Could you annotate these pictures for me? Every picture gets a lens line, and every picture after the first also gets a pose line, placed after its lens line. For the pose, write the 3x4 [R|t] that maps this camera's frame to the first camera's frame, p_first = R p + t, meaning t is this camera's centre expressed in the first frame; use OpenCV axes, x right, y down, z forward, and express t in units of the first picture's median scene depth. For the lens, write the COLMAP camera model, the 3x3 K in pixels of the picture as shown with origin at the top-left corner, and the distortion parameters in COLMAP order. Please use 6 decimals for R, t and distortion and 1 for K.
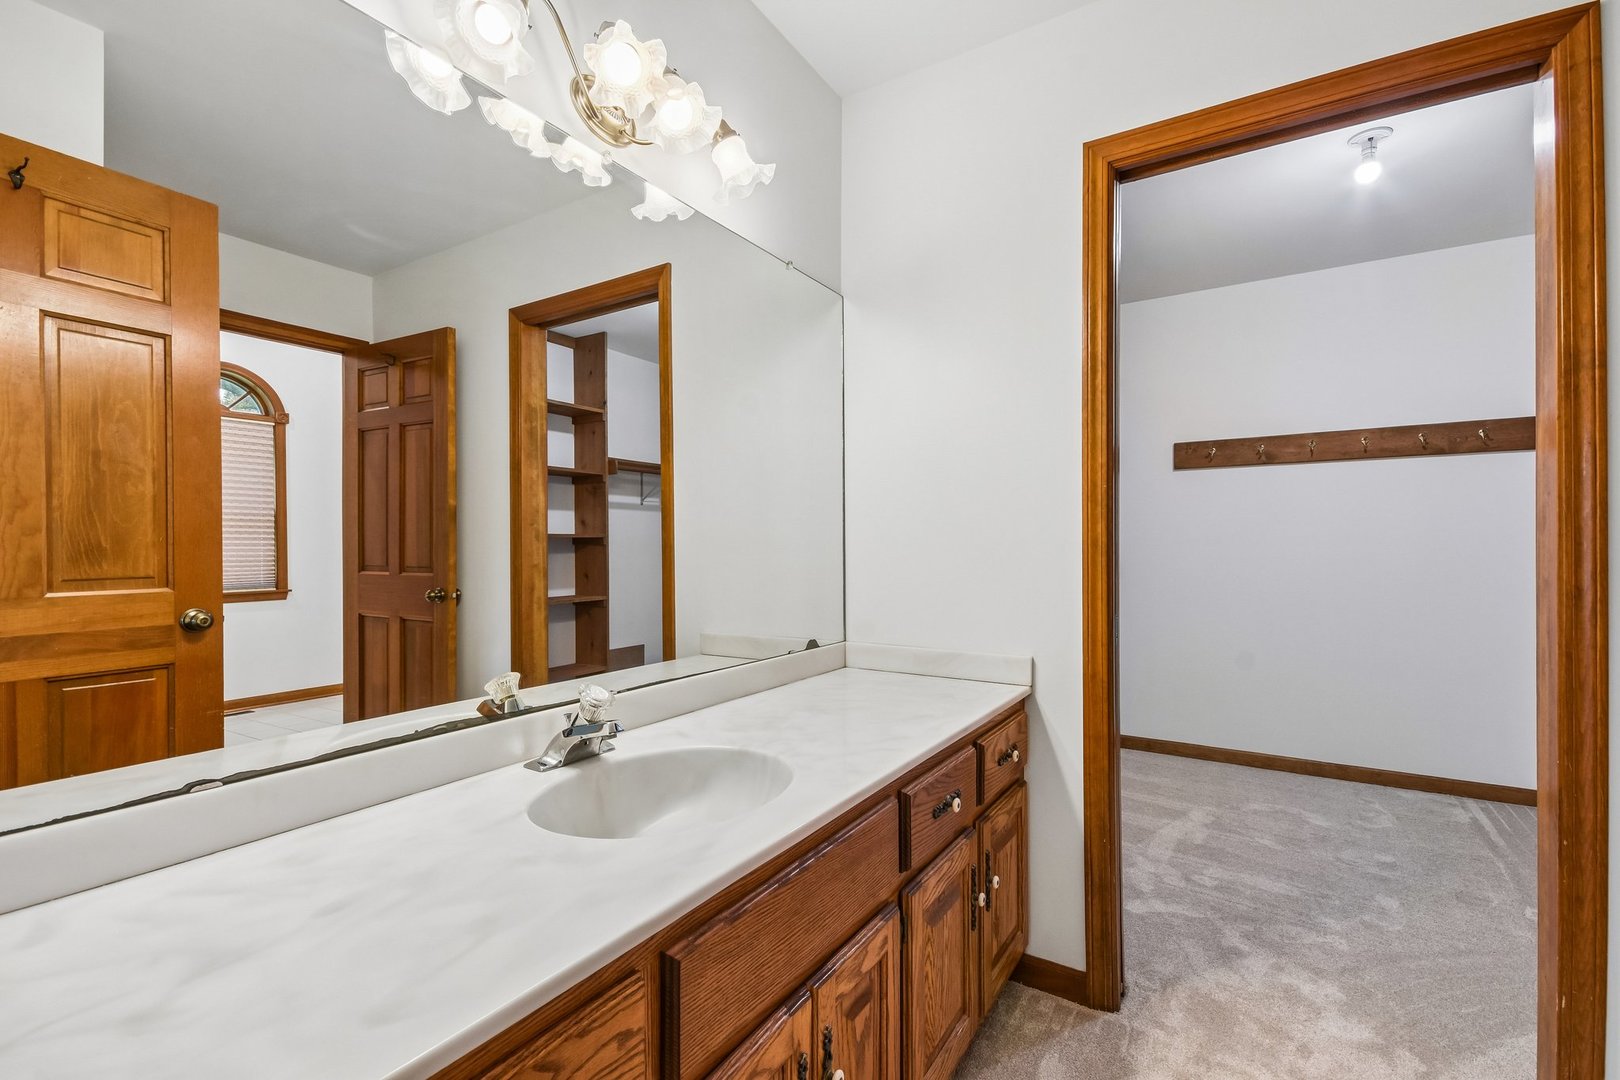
lens RADIAL K [[721.0, 0, 816.5], [0, 721.0, 542.8], [0, 0, 1]] dist [0.012174, -0.000253]
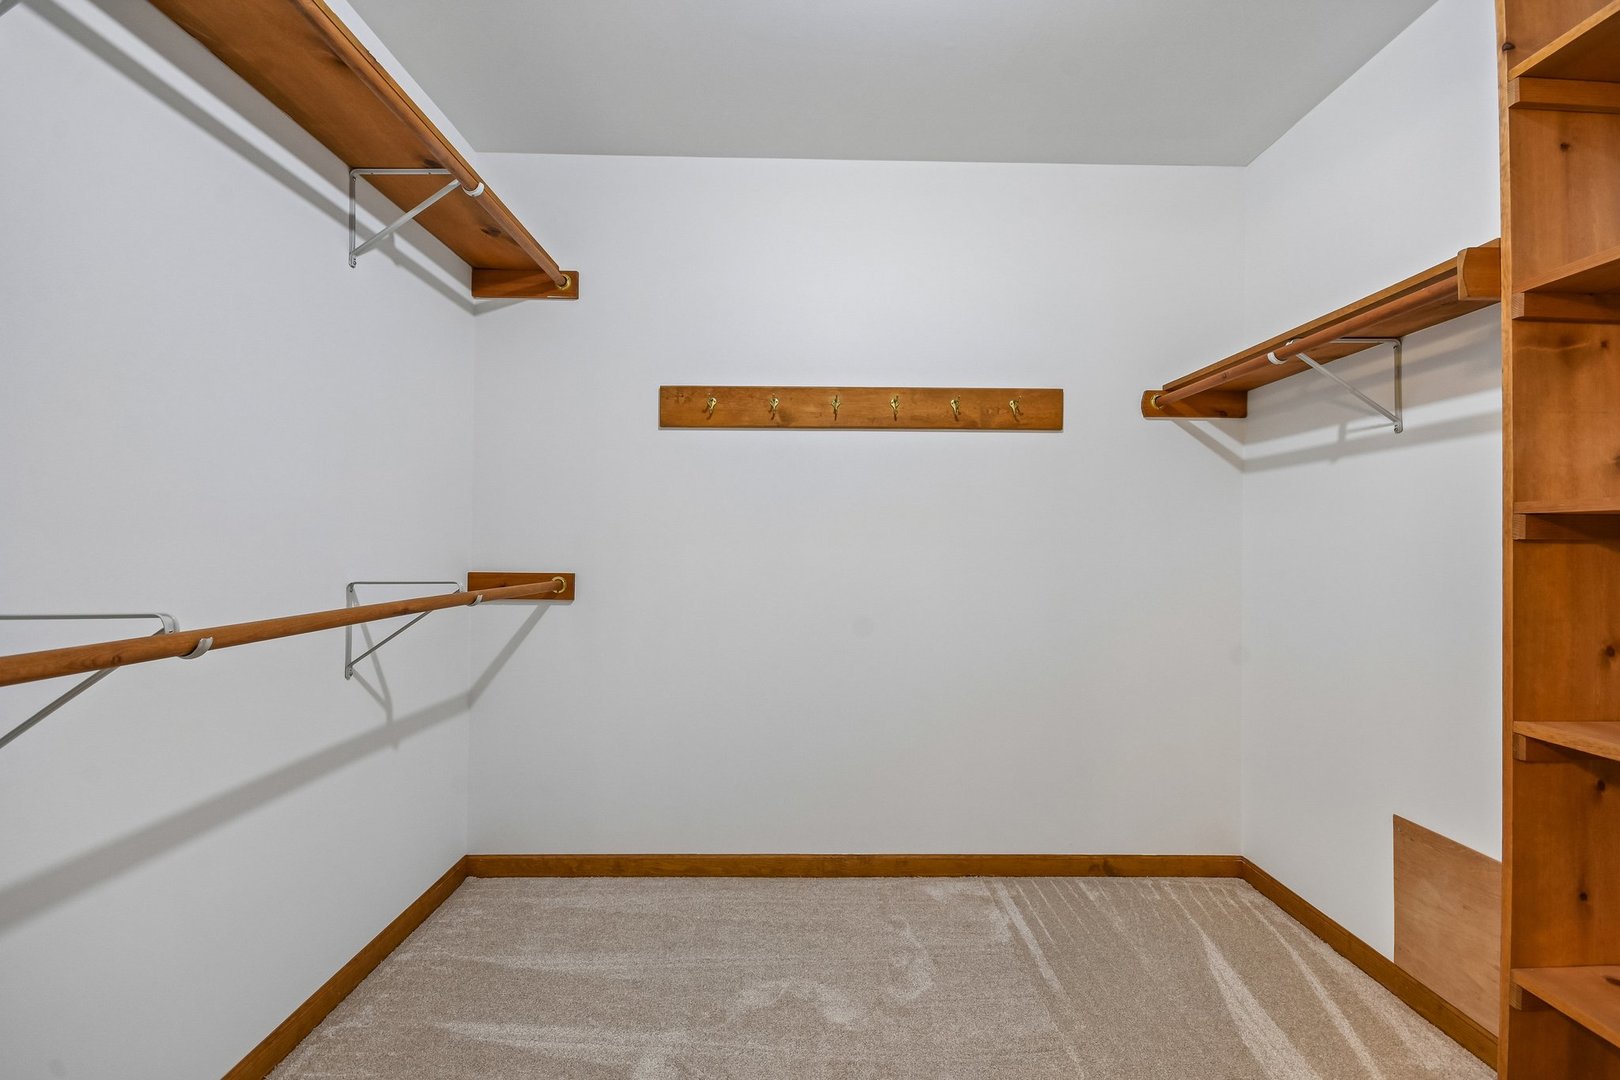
lens RADIAL K [[721.0, 0, 816.5], [0, 721.0, 542.8], [0, 0, 1]] dist [0.012174, -0.000253]
pose [[0.835033, 0.006945, 0.550156, 0.311983], [-0.011337, 0.999925, 0.004585, -0.003430], [-0.550083, -0.010066, 0.835049, 0.466997]]
